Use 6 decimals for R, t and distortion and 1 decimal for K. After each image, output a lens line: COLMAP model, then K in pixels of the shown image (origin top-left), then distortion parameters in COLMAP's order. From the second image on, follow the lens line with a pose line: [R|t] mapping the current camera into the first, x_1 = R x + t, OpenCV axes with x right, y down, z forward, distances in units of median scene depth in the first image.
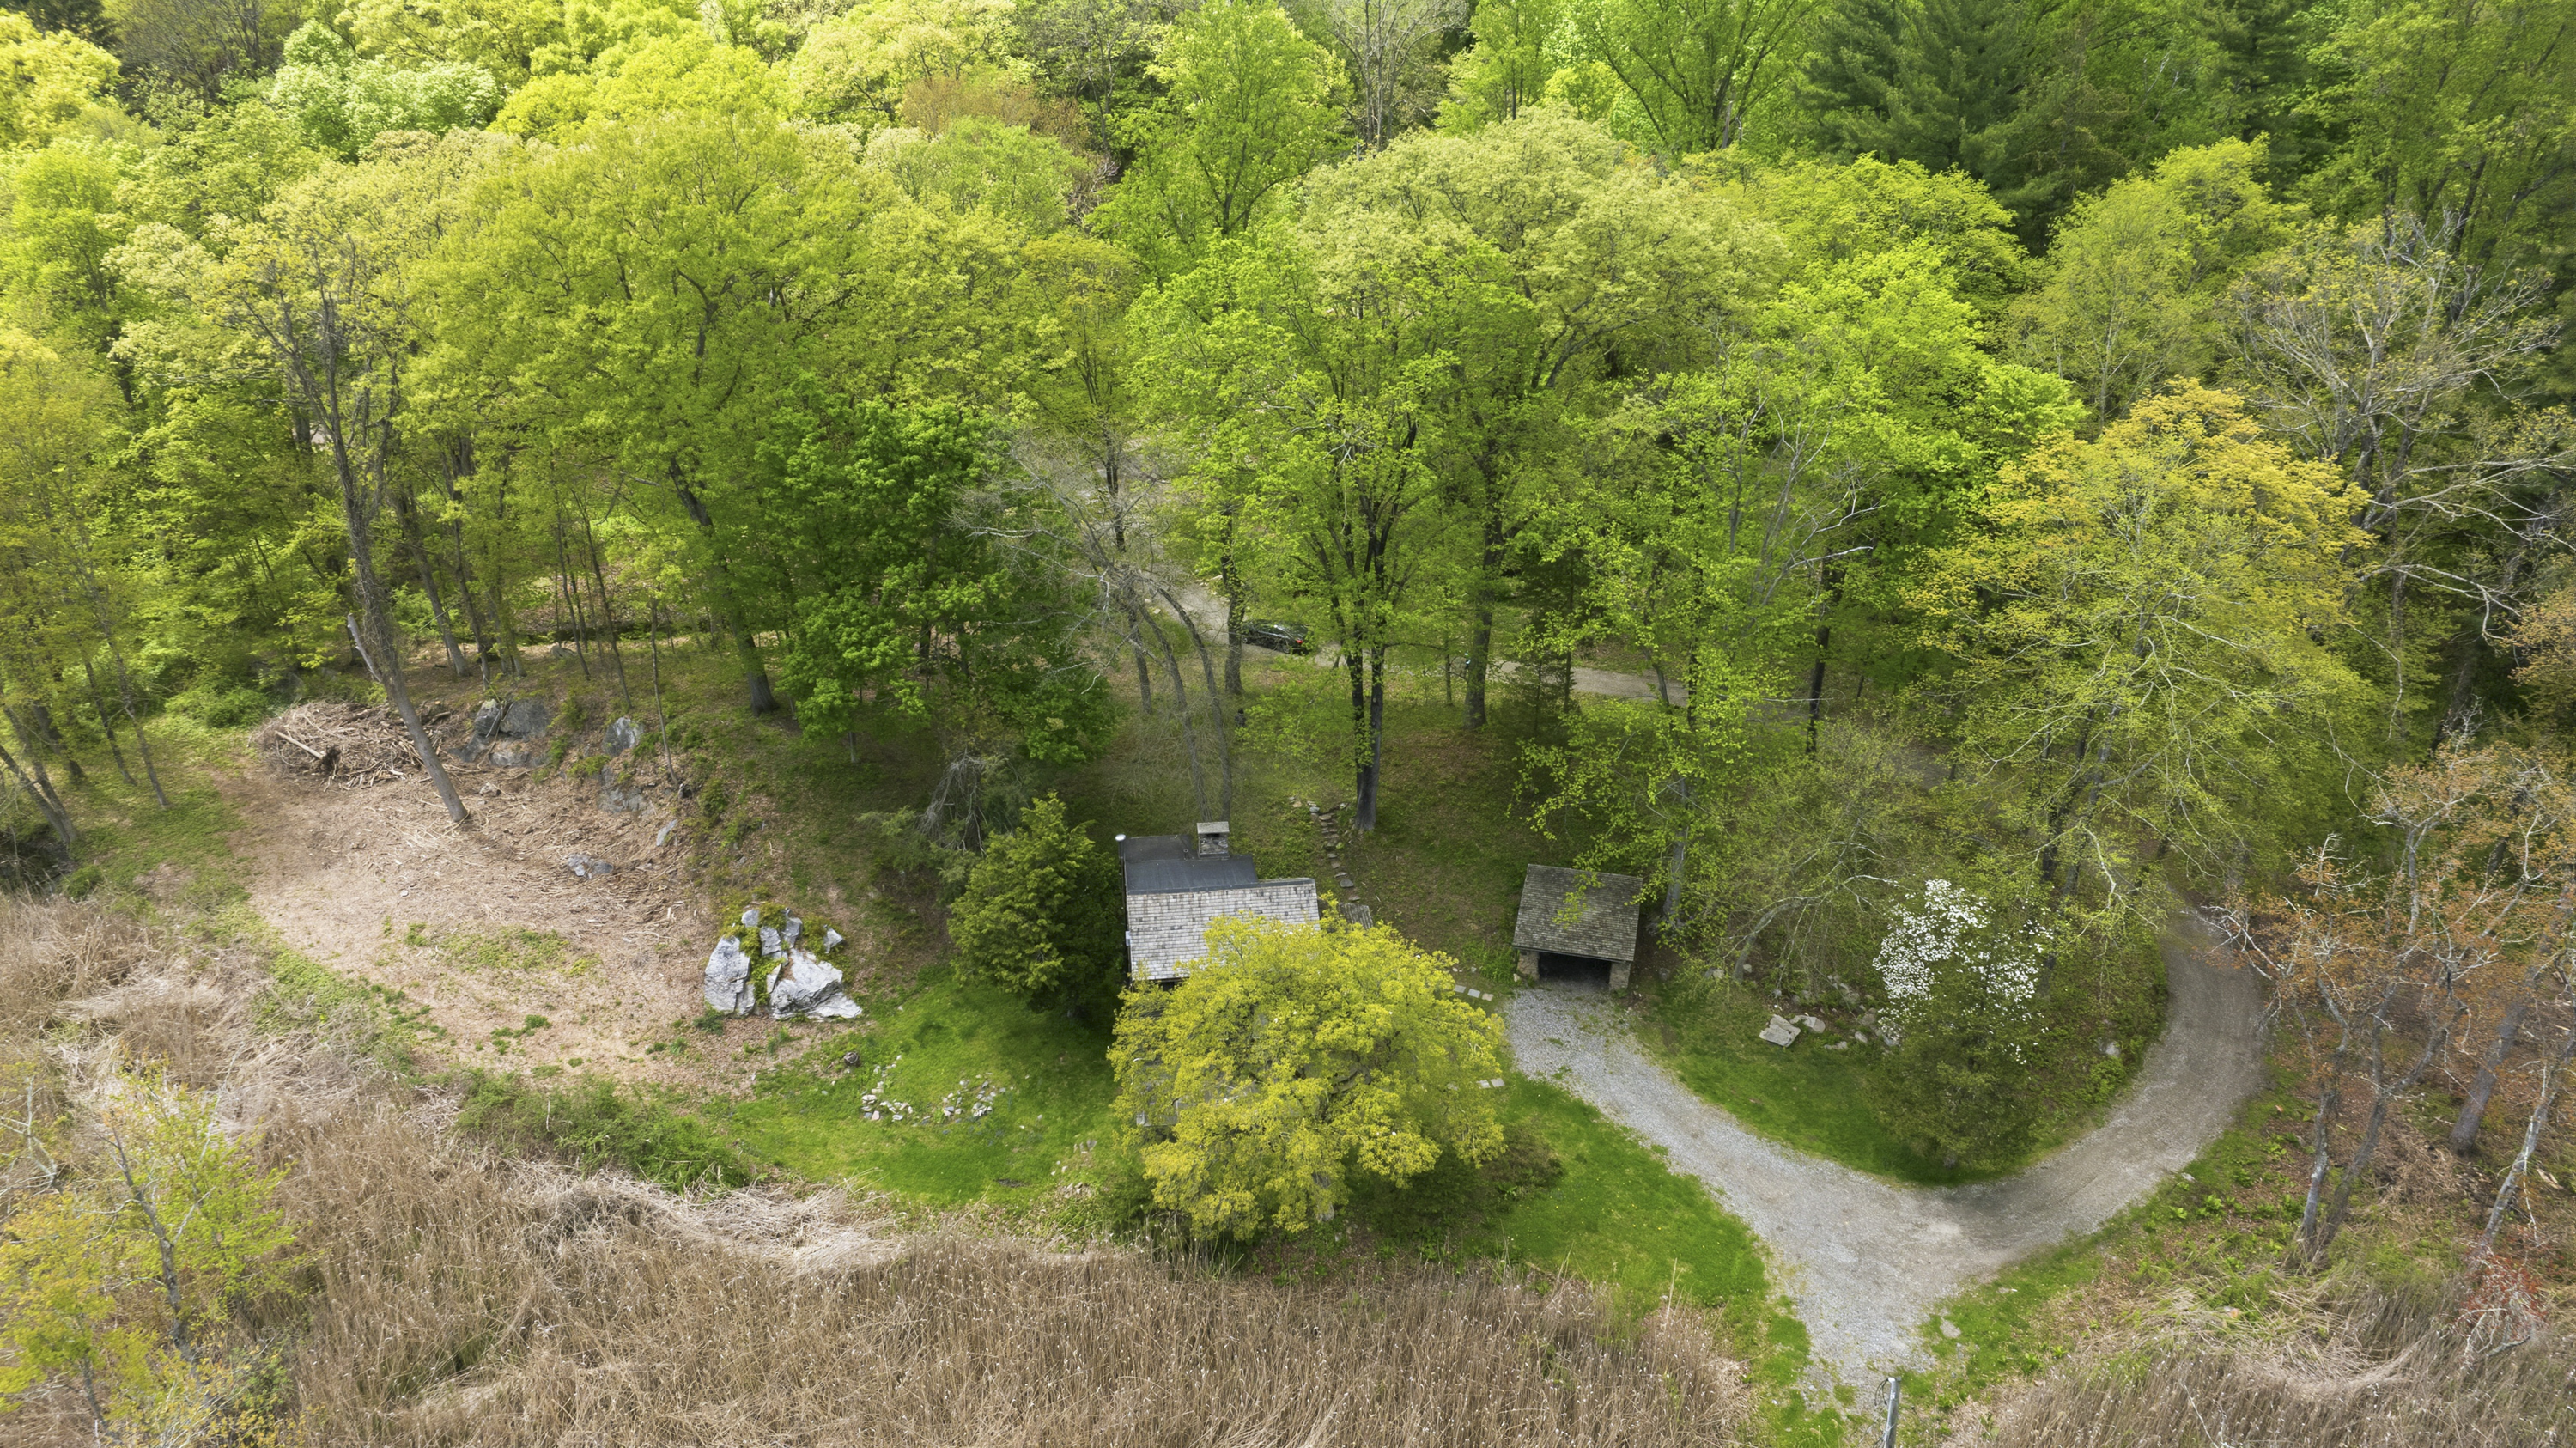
lens RADIAL K [[1821.4, 0, 1295.0], [0, 1821.4, 718.7], [0, 0, 1]] dist [-0.026640, 0.021741]
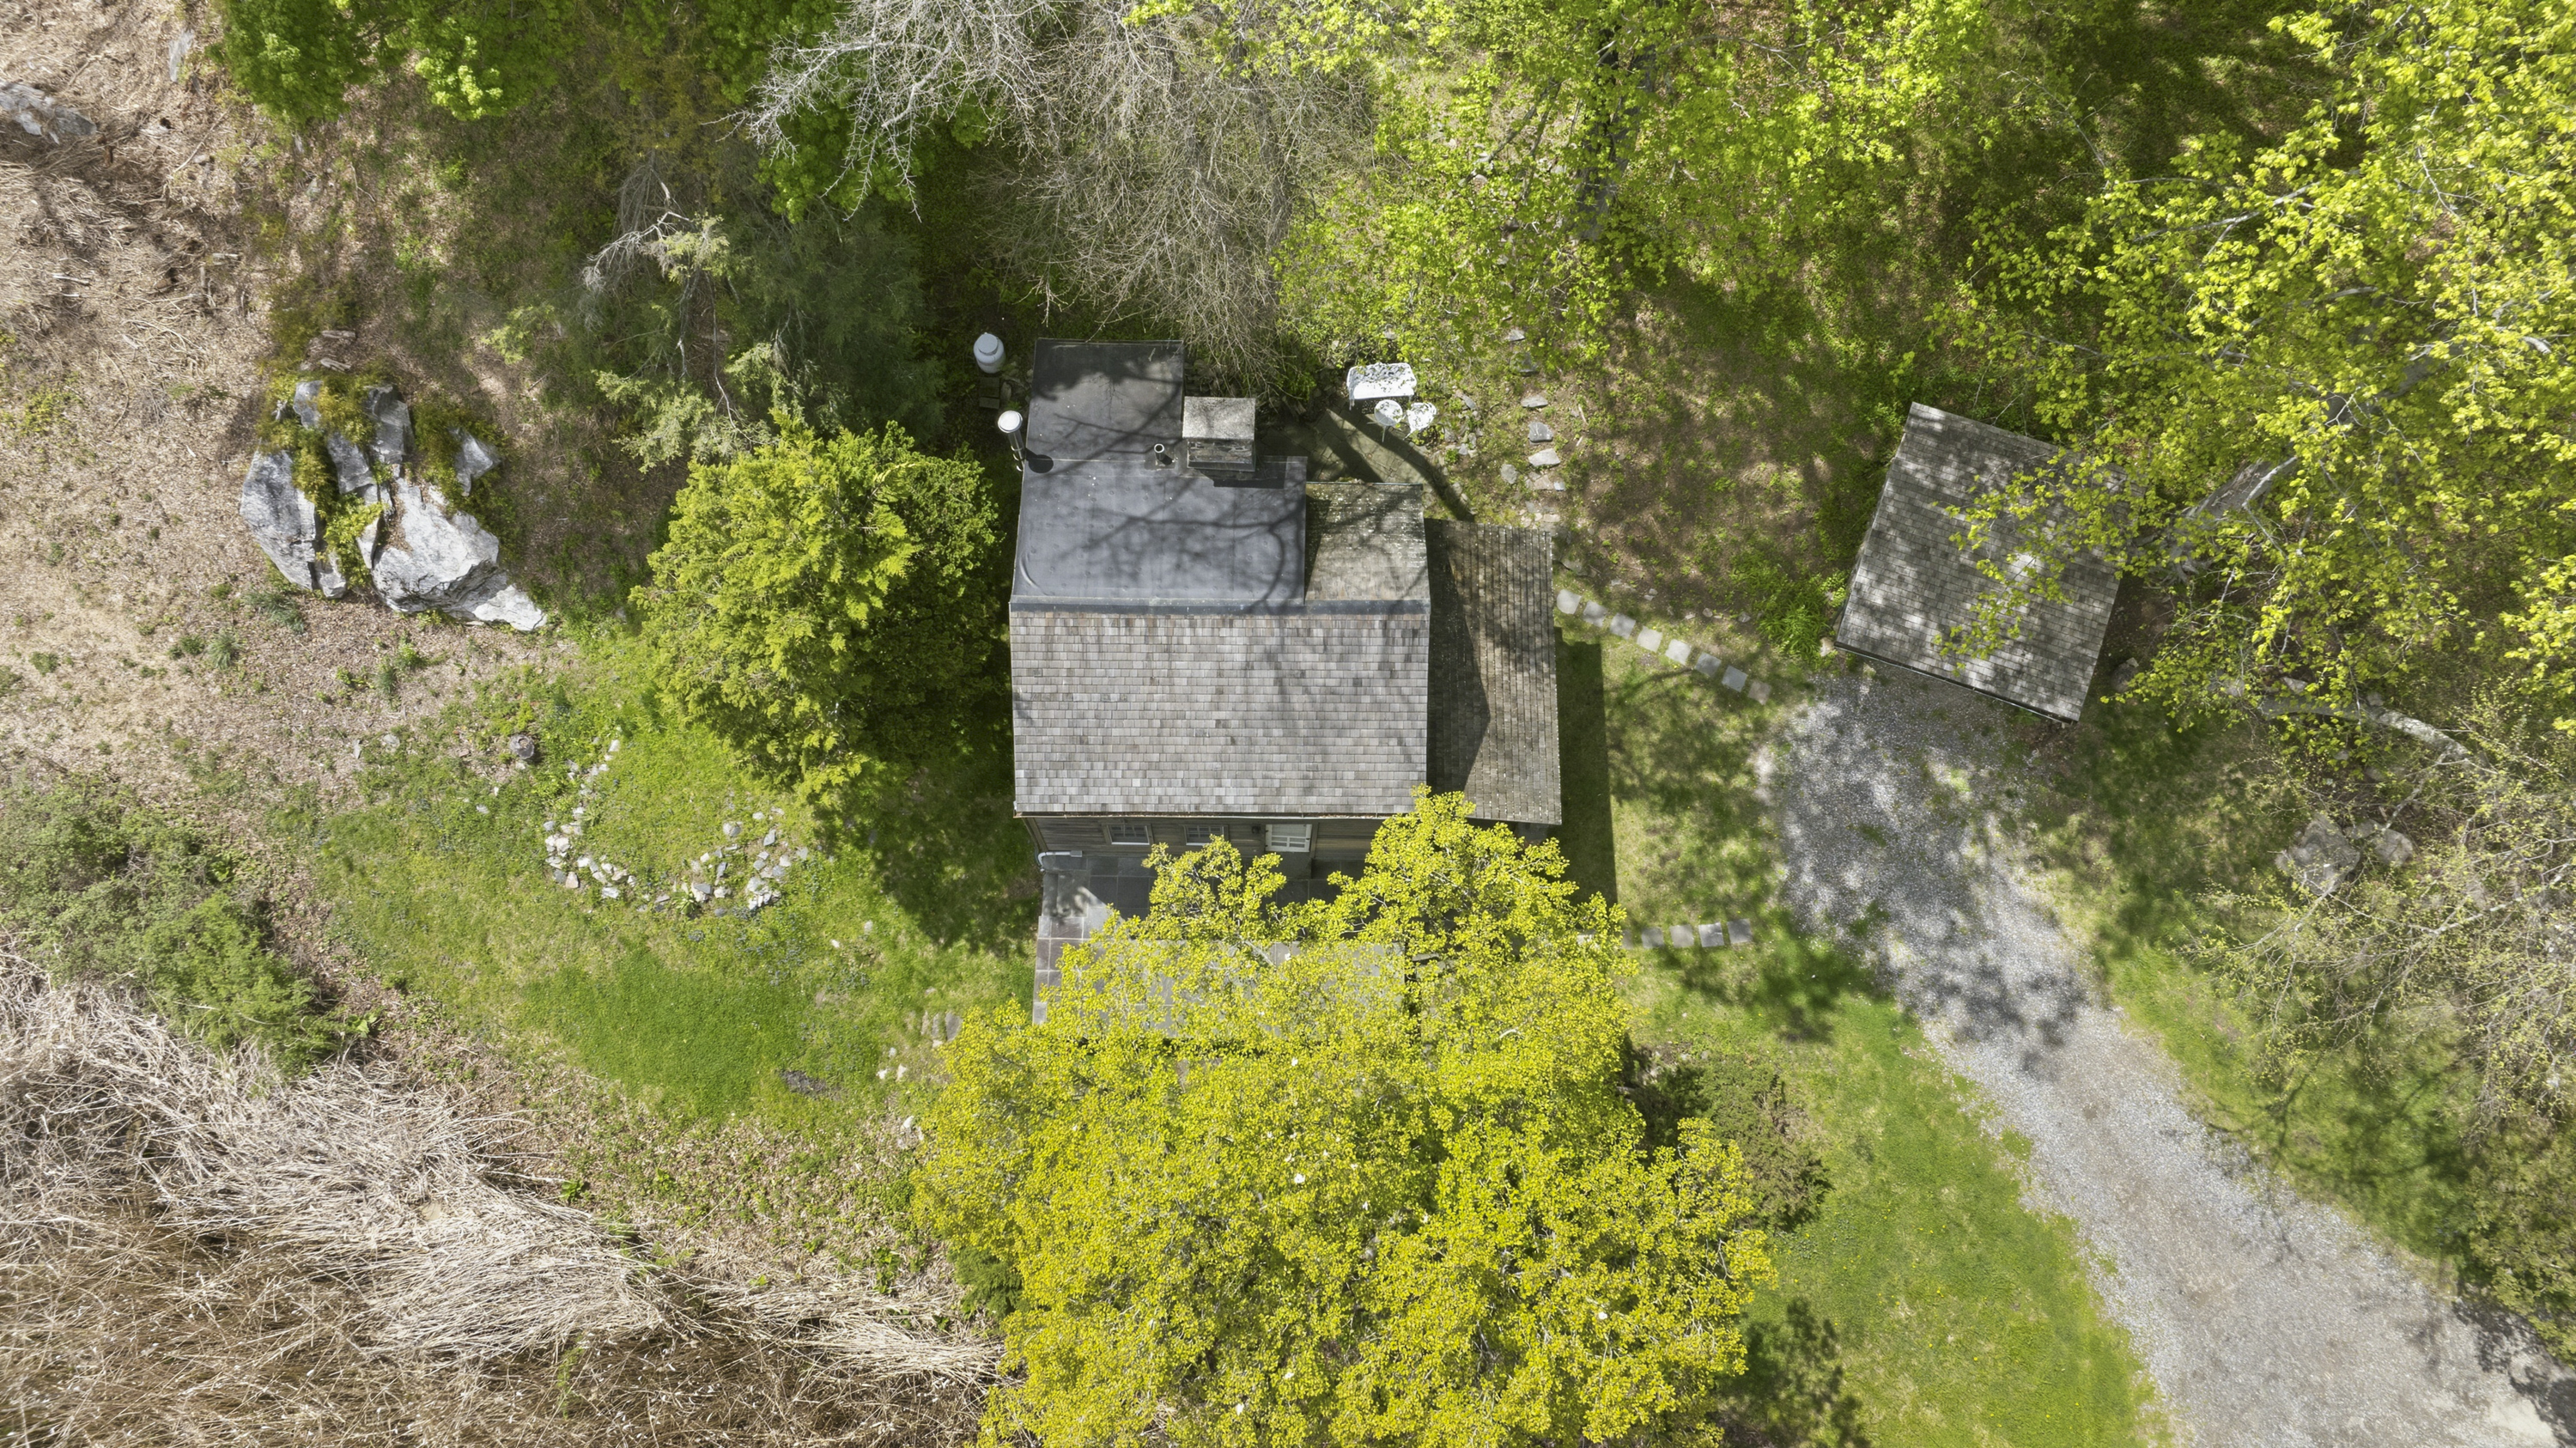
lens RADIAL K [[1821.4, 0, 1287.9], [0, 1821.4, 734.6], [0, 0, 1]] dist [-0.026640, 0.021741]
pose [[0.990945, 0.124002, -0.051487, 0.002965], [-0.052824, 0.712603, 0.699576, -0.198092], [0.123439, -0.690522, 0.712701, 0.656392]]
